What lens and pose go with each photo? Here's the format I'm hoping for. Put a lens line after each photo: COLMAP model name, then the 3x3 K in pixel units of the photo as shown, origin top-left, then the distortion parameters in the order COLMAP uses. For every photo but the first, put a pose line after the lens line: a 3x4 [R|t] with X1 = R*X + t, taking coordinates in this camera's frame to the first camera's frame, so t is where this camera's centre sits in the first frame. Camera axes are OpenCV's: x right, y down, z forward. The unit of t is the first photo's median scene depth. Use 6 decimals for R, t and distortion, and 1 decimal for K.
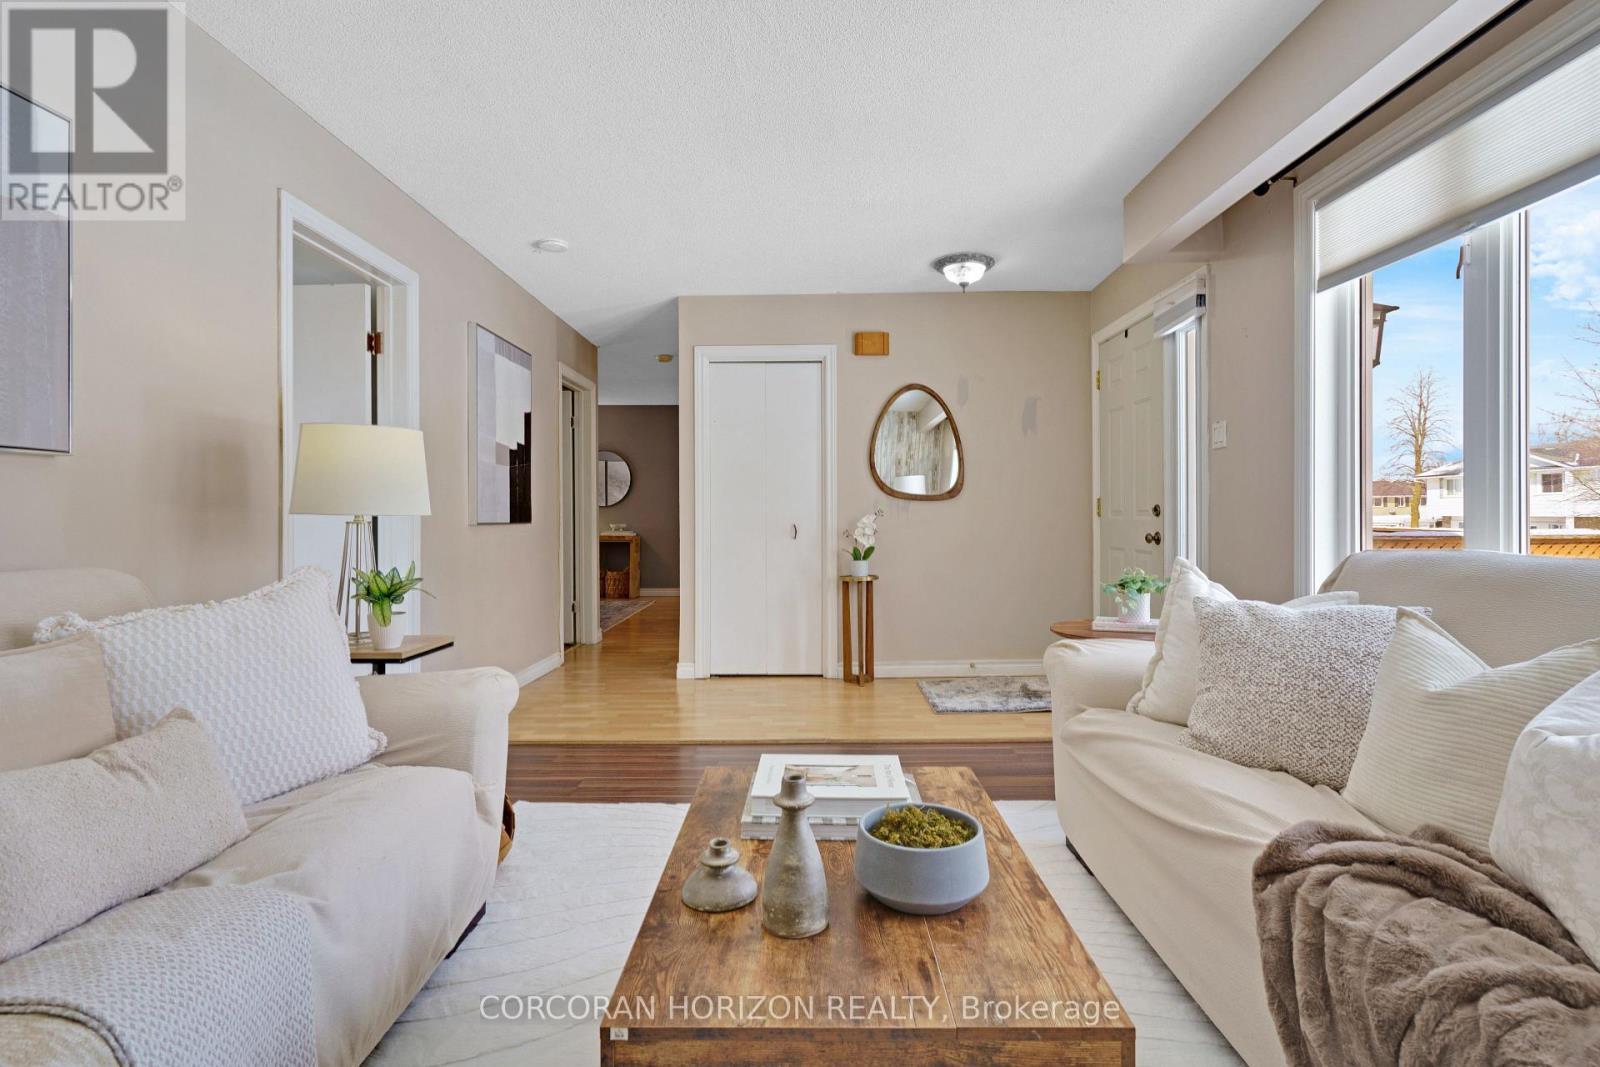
lens RADIAL K [[781.9, 0, 798.0], [0, 781.9, 521.9], [0, 0, 1]] dist [0.013861, -0.005939]
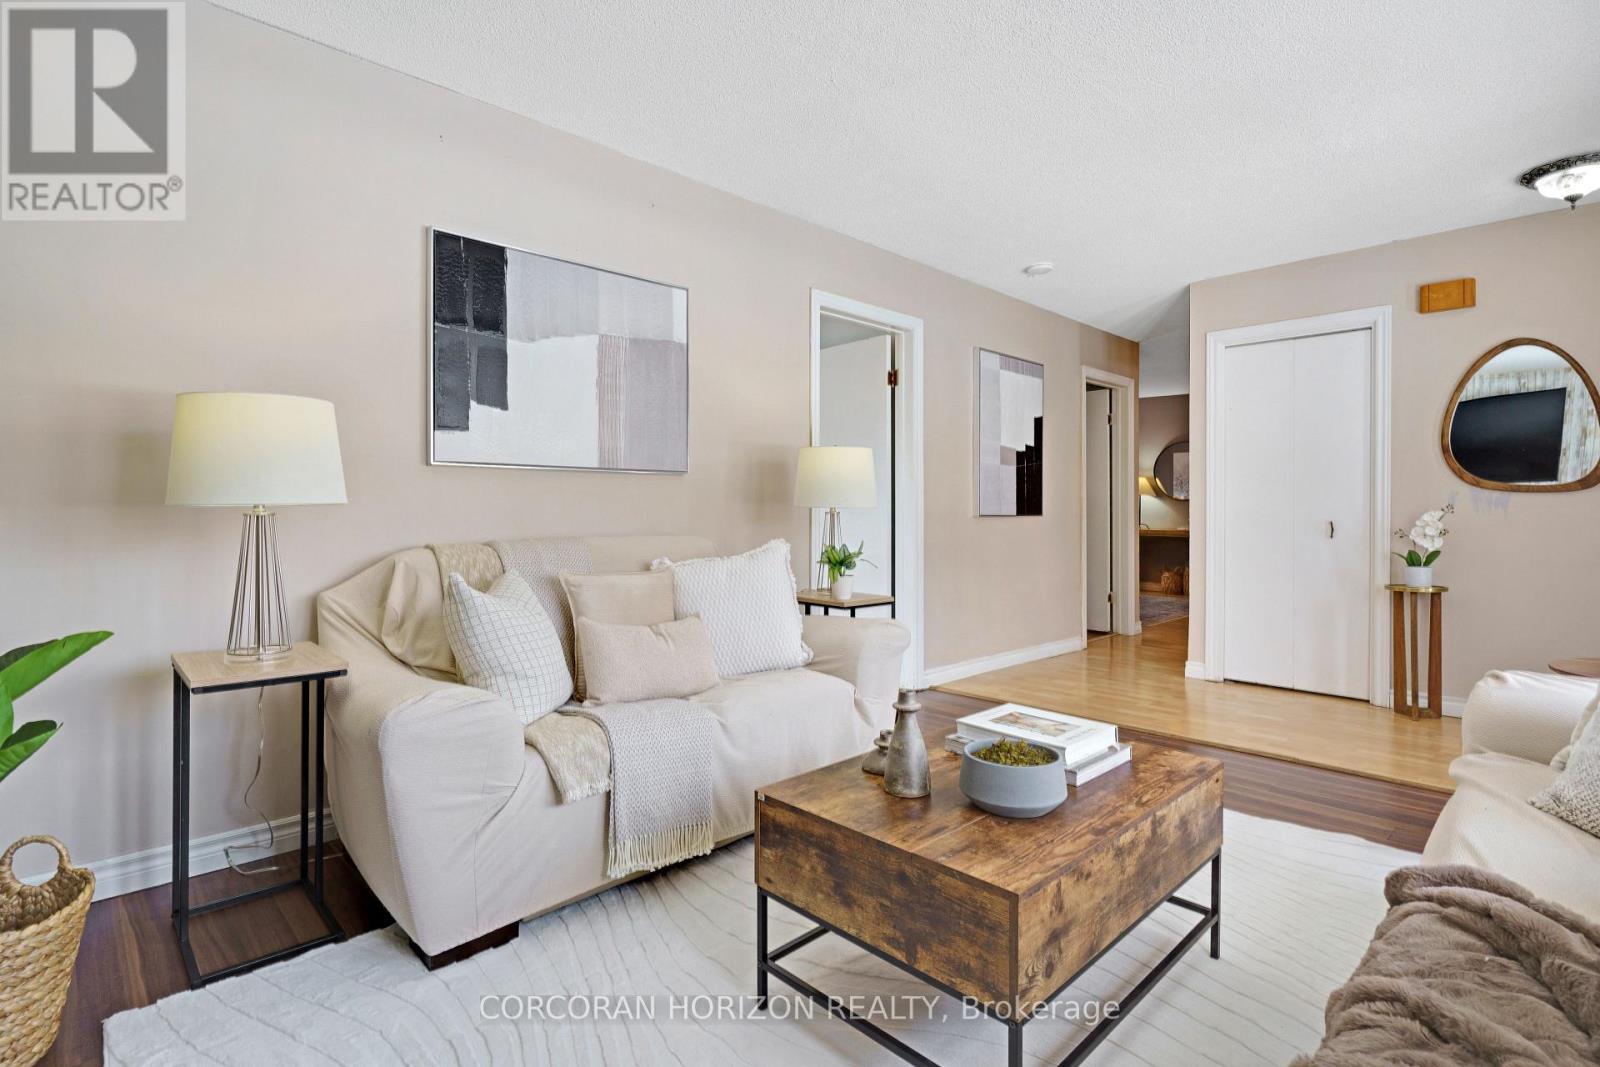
lens RADIAL K [[790.9, 0, 801.1], [0, 790.9, 537.5], [0, 0, 1]] dist [0.018316, -0.007428]
pose [[0.703246, 0.032835, -0.710188, 0.245951], [-0.012815, 0.999356, 0.033515, -0.000934], [0.710831, -0.014468, 0.703214, -0.045195]]
